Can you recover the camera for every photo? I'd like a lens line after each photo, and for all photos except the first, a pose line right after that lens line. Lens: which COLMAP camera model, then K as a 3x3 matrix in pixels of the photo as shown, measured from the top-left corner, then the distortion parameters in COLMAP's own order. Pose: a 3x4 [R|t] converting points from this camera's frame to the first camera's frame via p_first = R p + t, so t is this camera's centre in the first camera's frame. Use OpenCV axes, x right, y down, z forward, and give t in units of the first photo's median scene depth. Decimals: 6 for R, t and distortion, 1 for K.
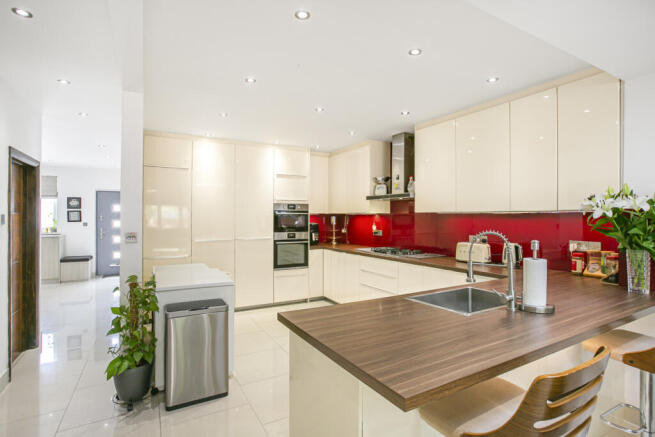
lens RADIAL K [[333.0, 0, 327.5], [0, 333.0, 218.5], [0, 0, 1]] dist [-0.035799, 0.000359]
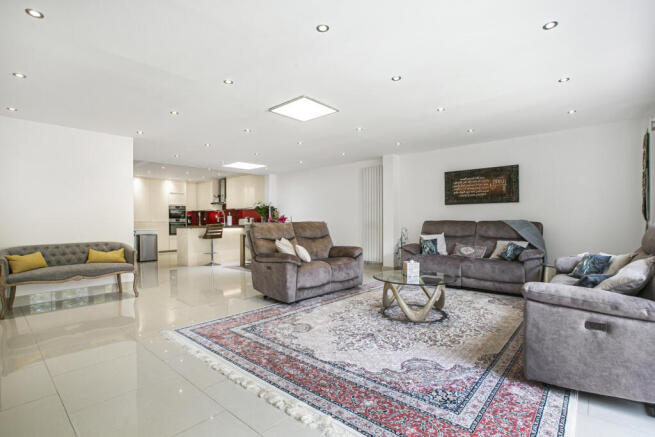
lens RADIAL K [[312.7, 0, 326.3], [0, 312.7, 223.5], [0, 0, 1]] dist [-0.049877, 0.018762]
pose [[0.943016, -0.013992, 0.332453, 0.154638], [0.012632, 0.999901, 0.006252, 0.078903], [-0.332507, -0.001696, 0.943099, -1.401050]]
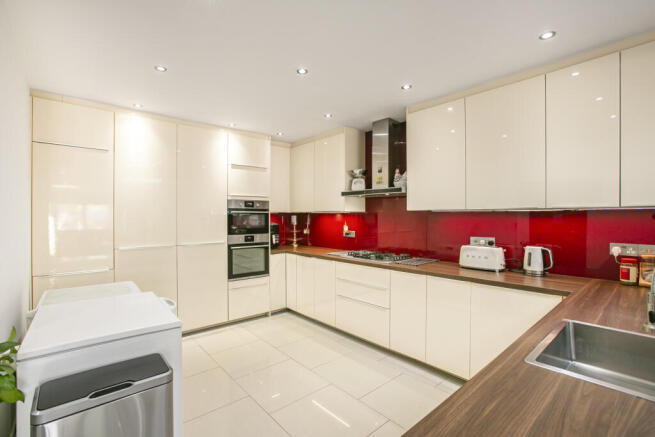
lens RADIAL K [[299.8, 0, 327.5], [0, 299.8, 218.5], [0, 0, 1]] dist [-0.015592, 0.000263]
pose [[0.978278, -0.002707, 0.207280, -0.079365], [0.002458, 0.999996, 0.001458, 0.000588], [-0.207283, -0.000917, 0.978281, 0.245550]]
